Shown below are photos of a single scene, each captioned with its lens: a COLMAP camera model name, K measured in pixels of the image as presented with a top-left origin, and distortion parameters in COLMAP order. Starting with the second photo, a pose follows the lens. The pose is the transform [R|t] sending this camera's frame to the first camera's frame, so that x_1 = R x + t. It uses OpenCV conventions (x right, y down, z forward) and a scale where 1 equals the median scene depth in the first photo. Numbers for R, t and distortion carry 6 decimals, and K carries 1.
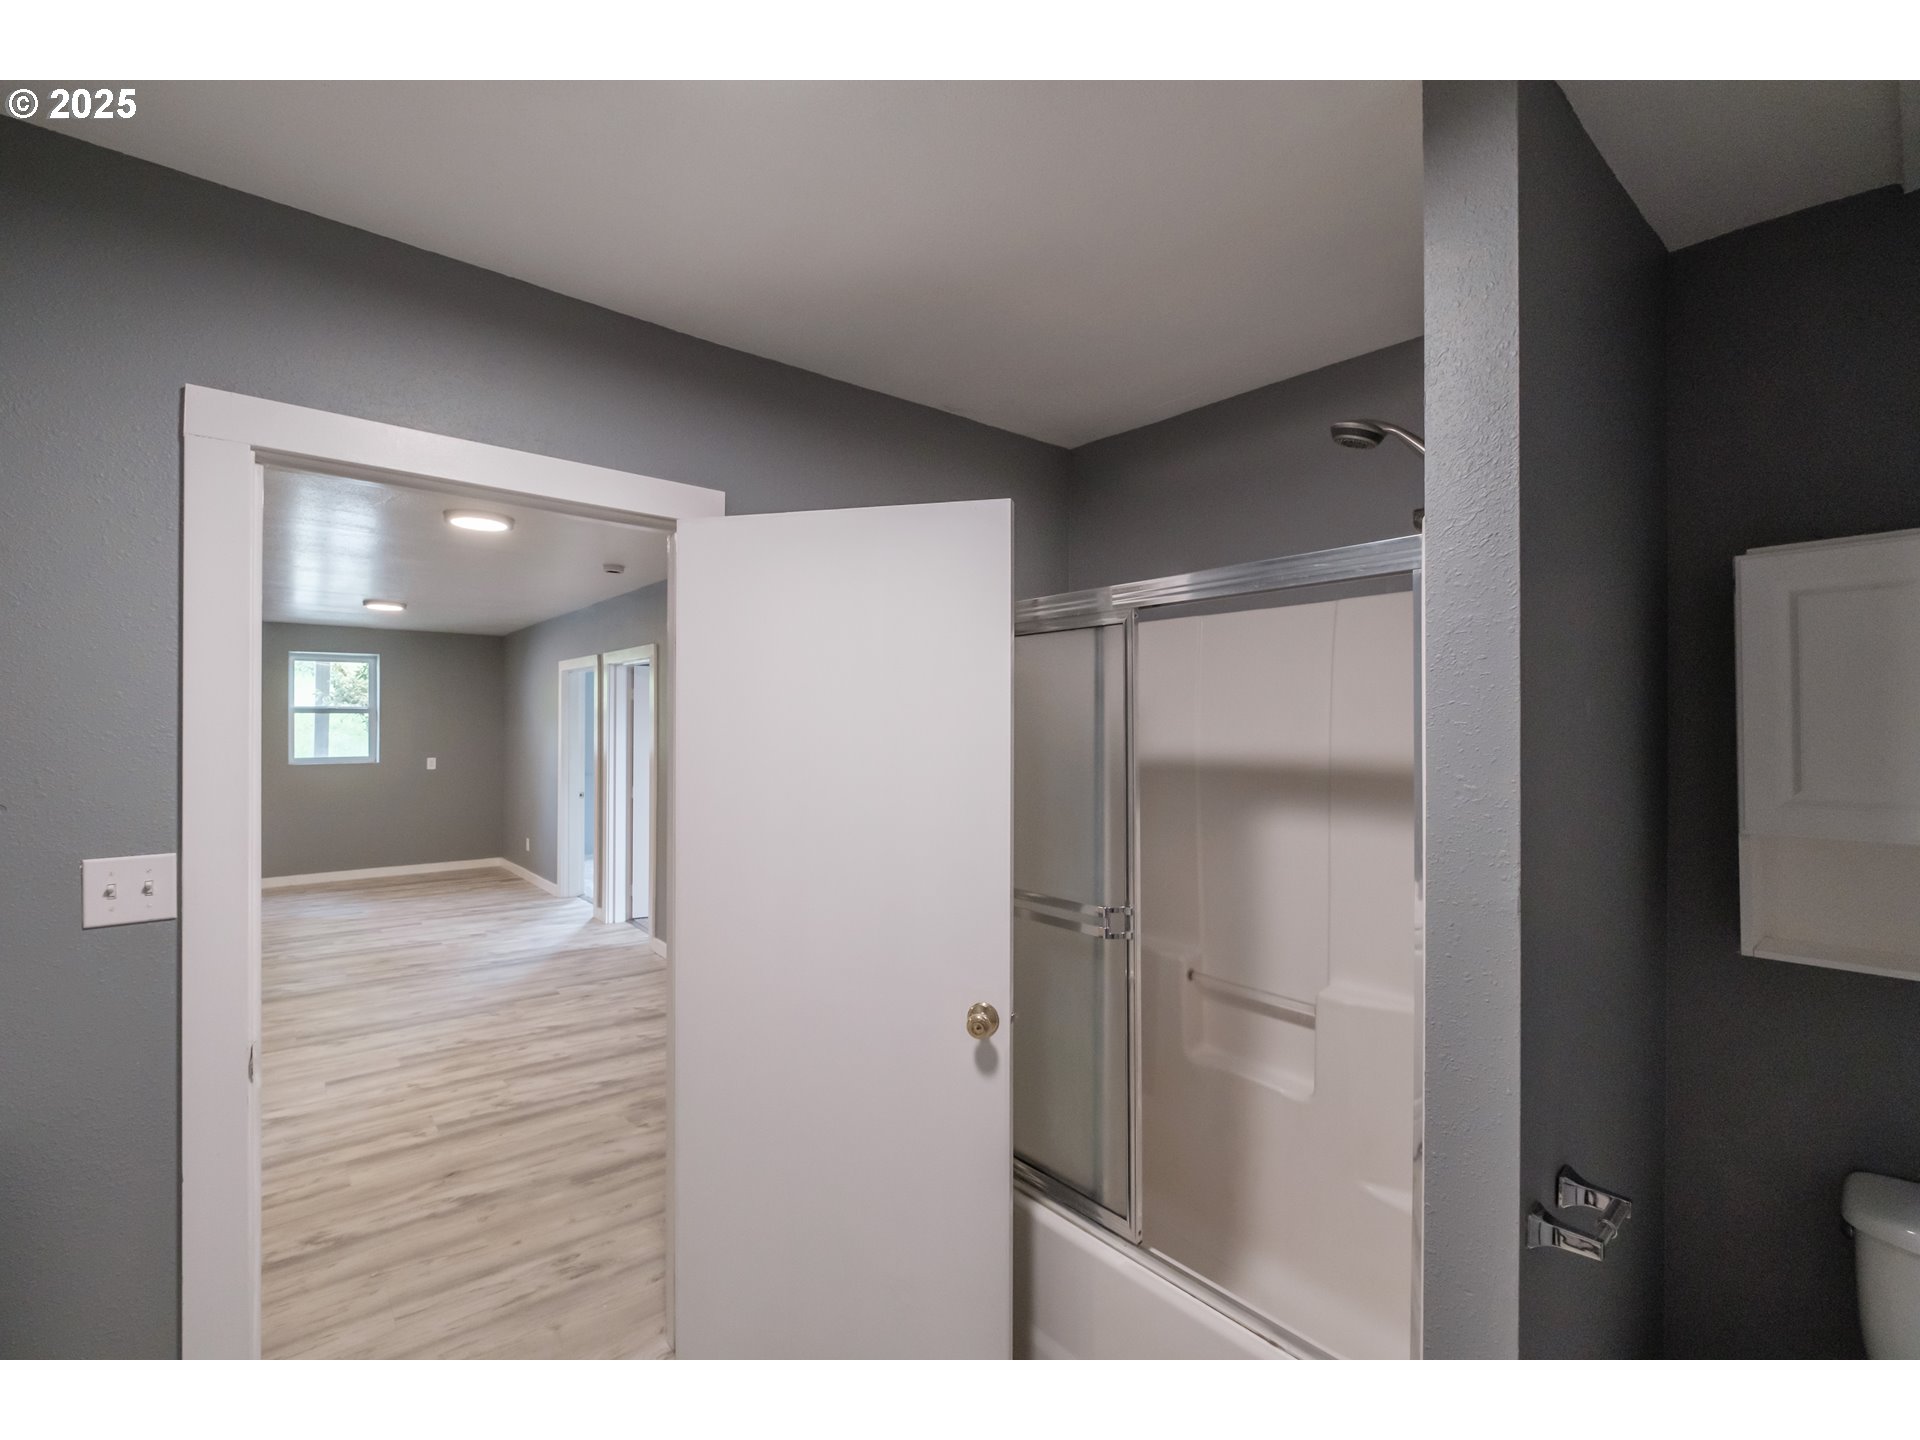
lens RADIAL K [[841.7, 0, 955.3], [0, 841.7, 727.6], [0, 0, 1]] dist [0.003272, 0.000561]
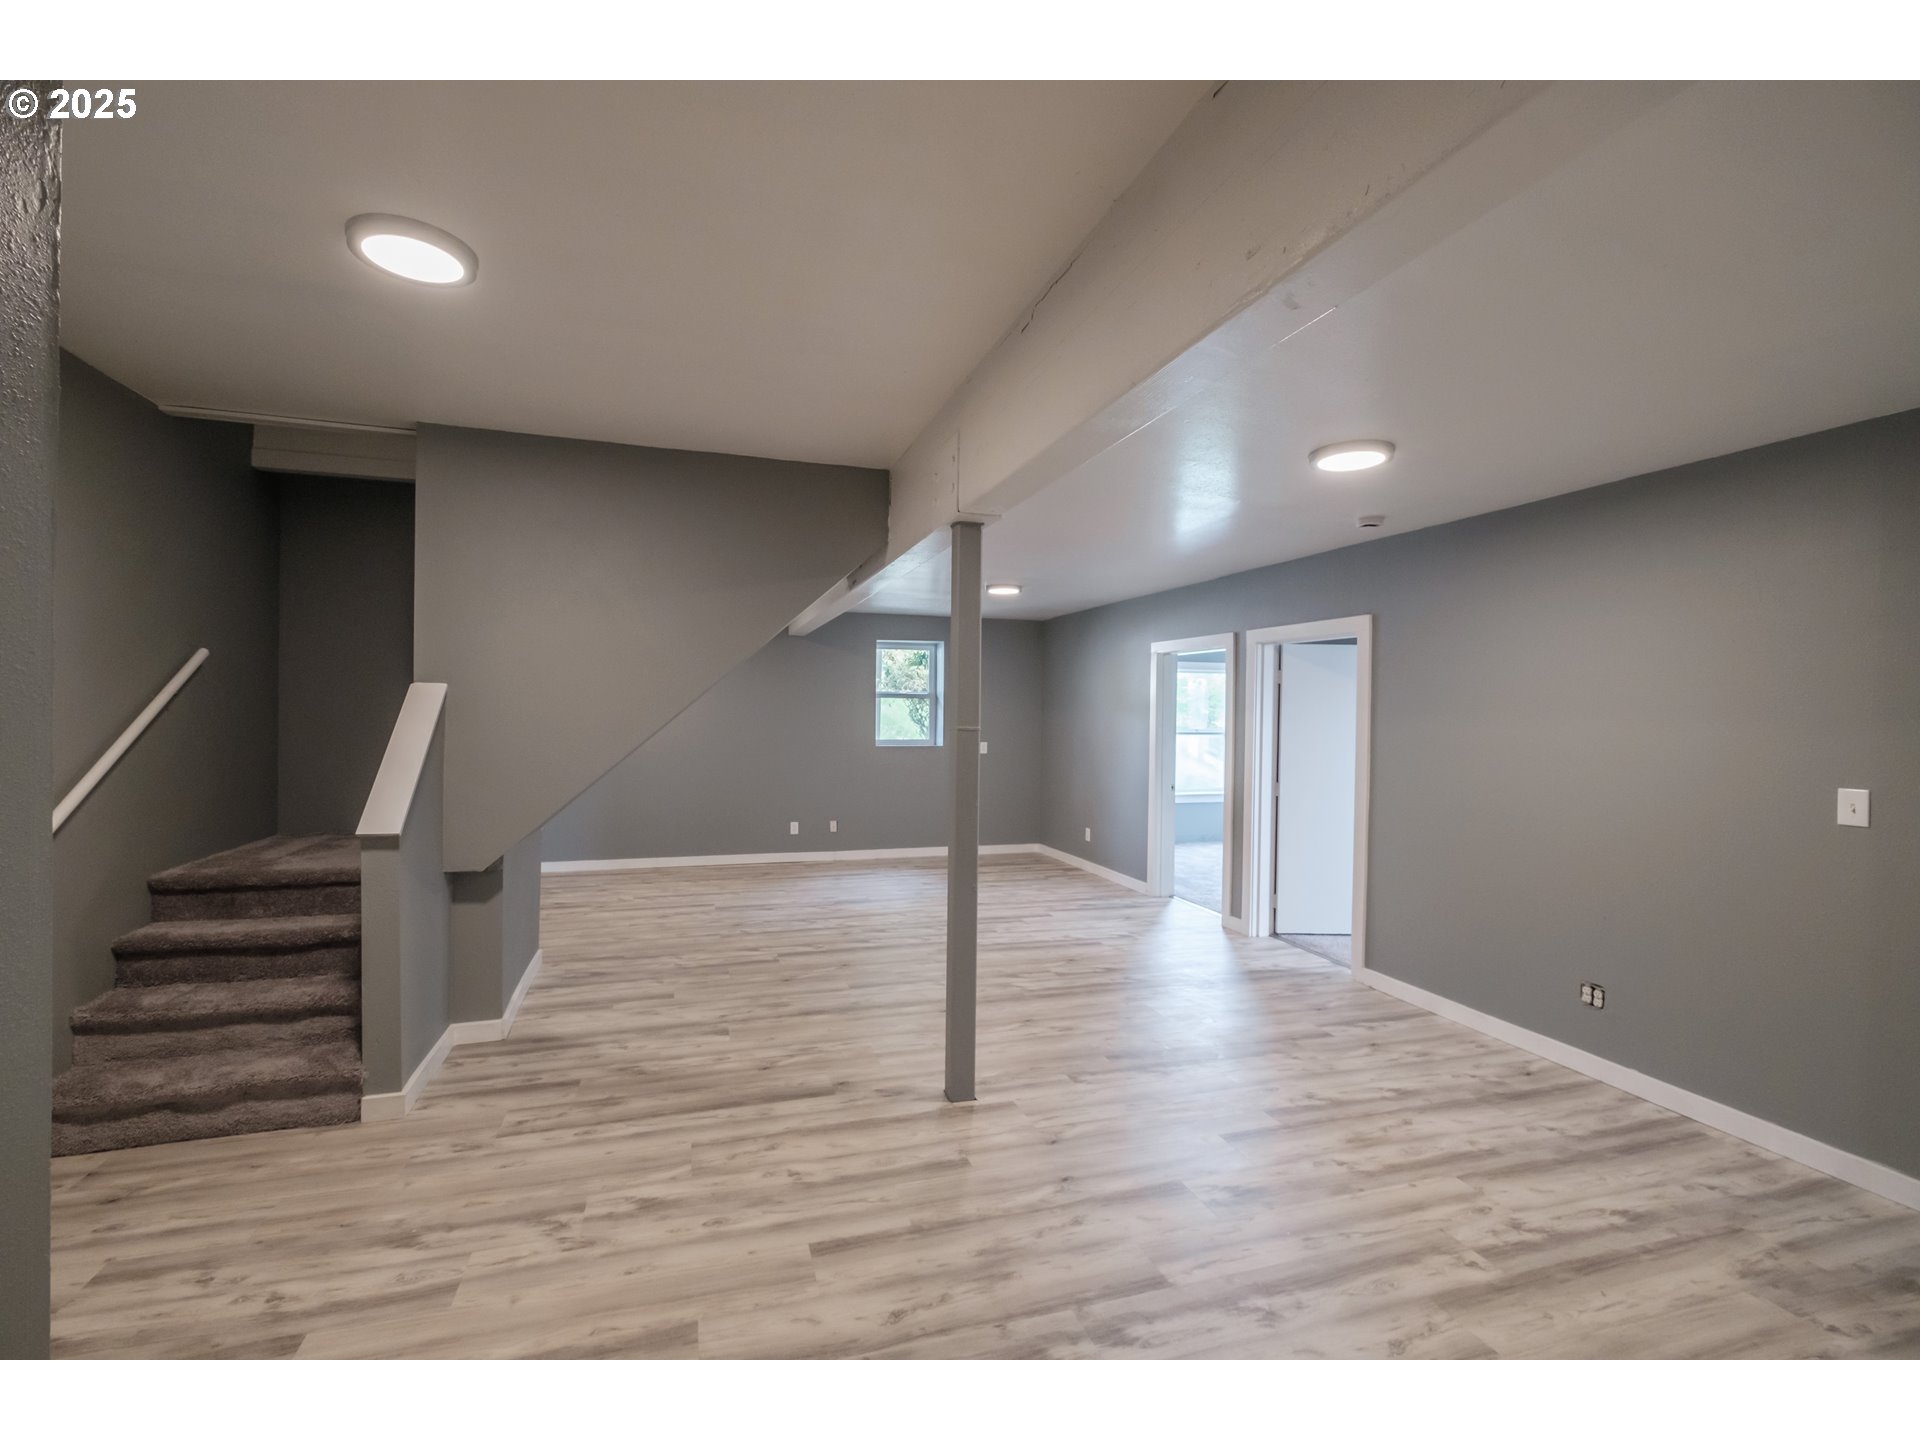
lens RADIAL K [[841.7, 0, 954.3], [0, 841.7, 717.7], [0, 0, 1]] dist [0.003272, 0.000561]
pose [[0.925591, 0.010640, -0.378375, -0.565932], [-0.008864, 0.999940, 0.006435, 0.000655], [0.378420, -0.002603, 0.925630, 0.102683]]
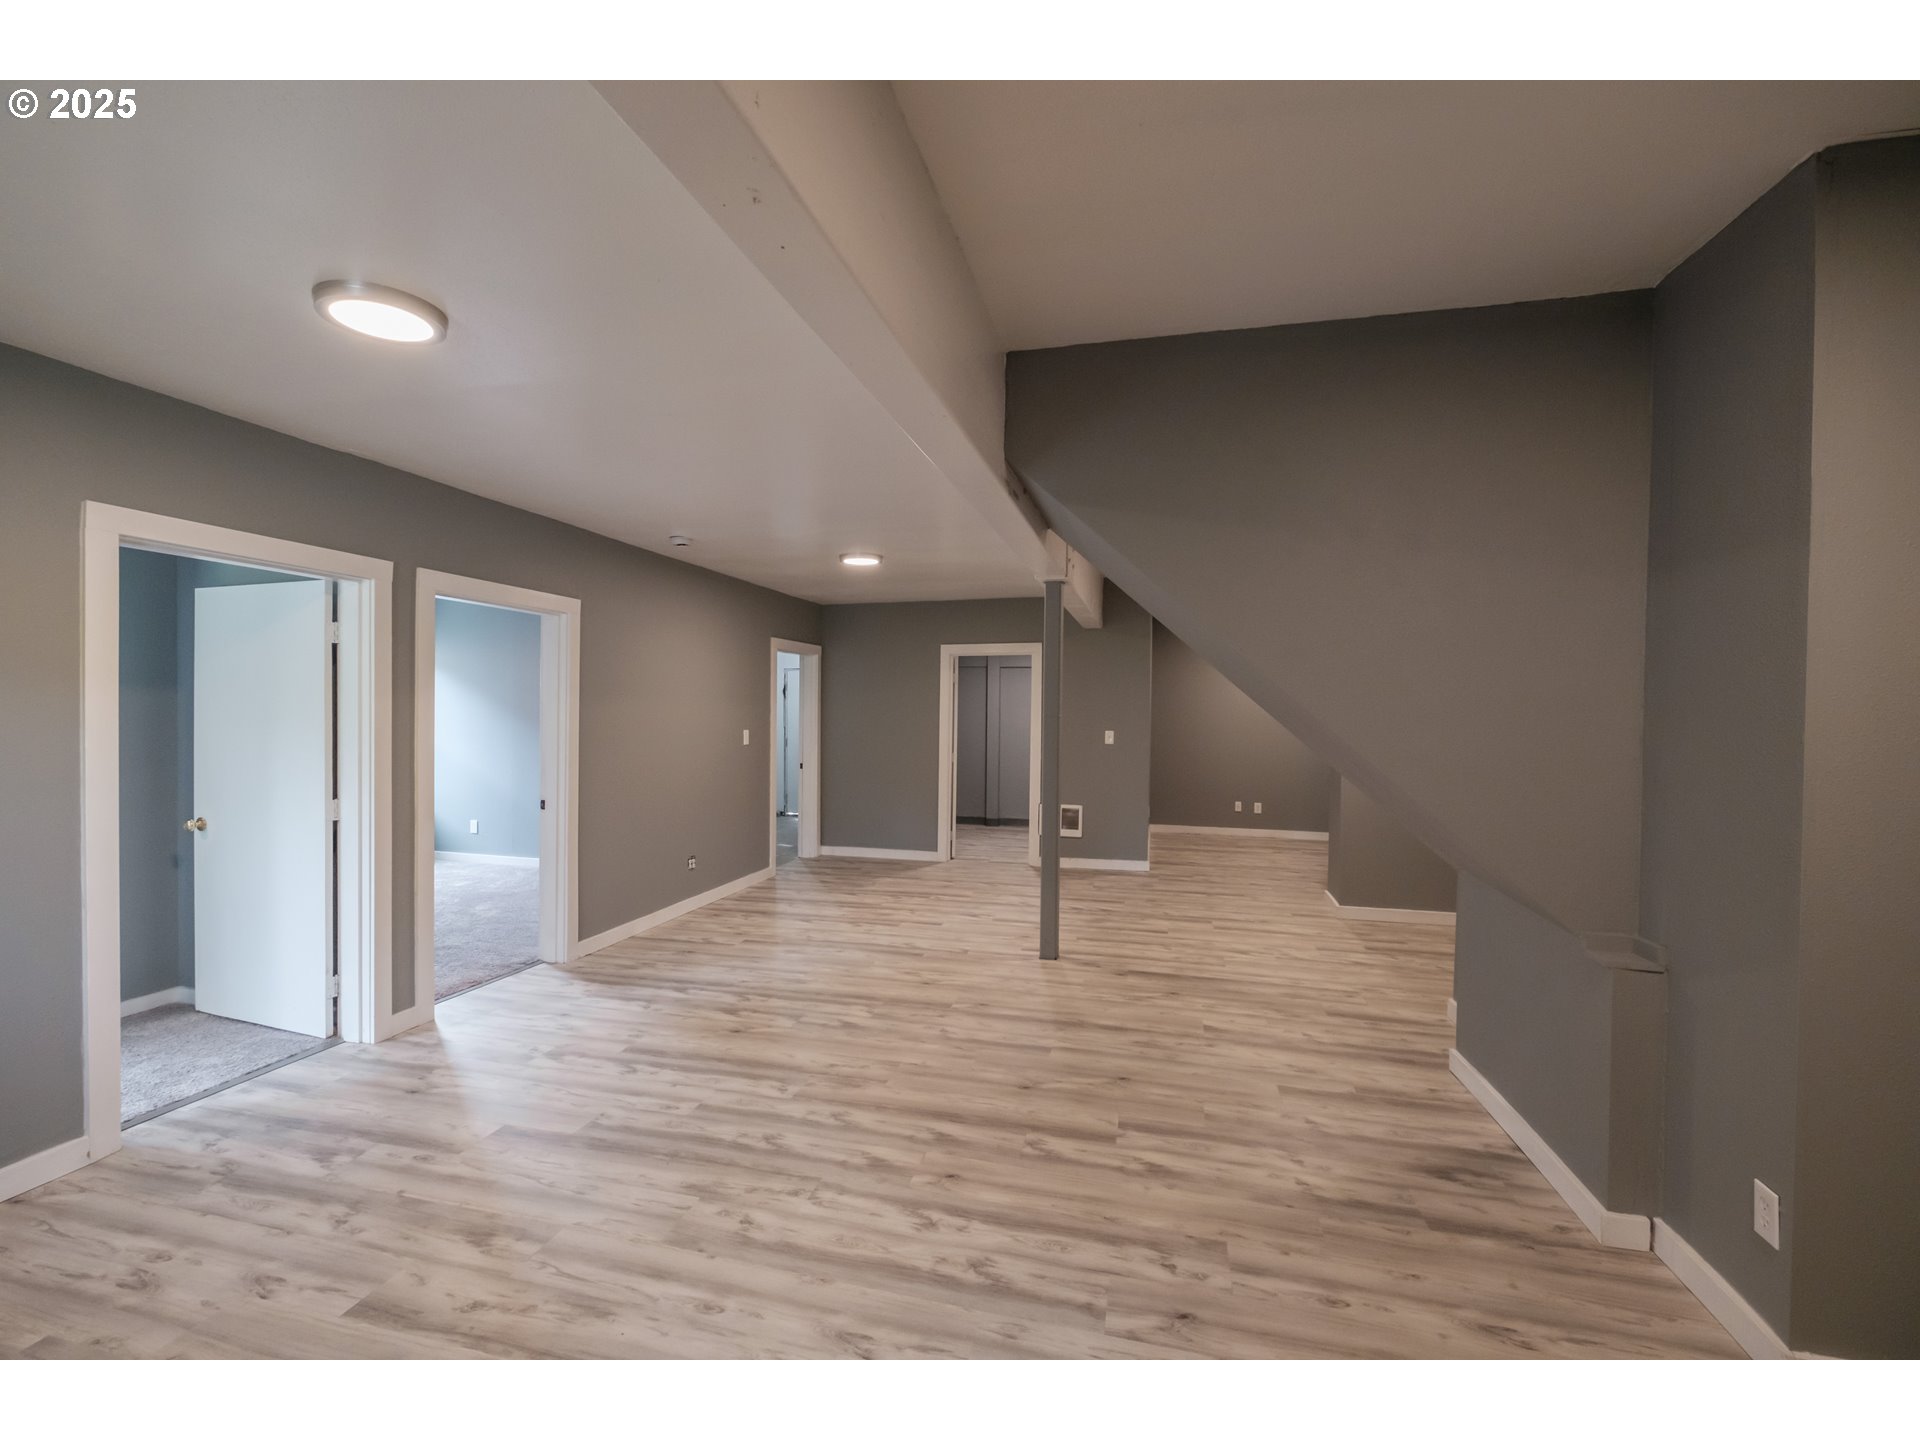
lens RADIAL K [[841.7, 0, 932.4], [0, 841.7, 716.3], [0, 0, 1]] dist [0.003272, 0.000561]
pose [[-0.575079, -0.015703, 0.817948, -1.699715], [-0.014935, 0.999851, 0.008695, 0.008149], [-0.817962, -0.007215, -0.575227, 1.613666]]
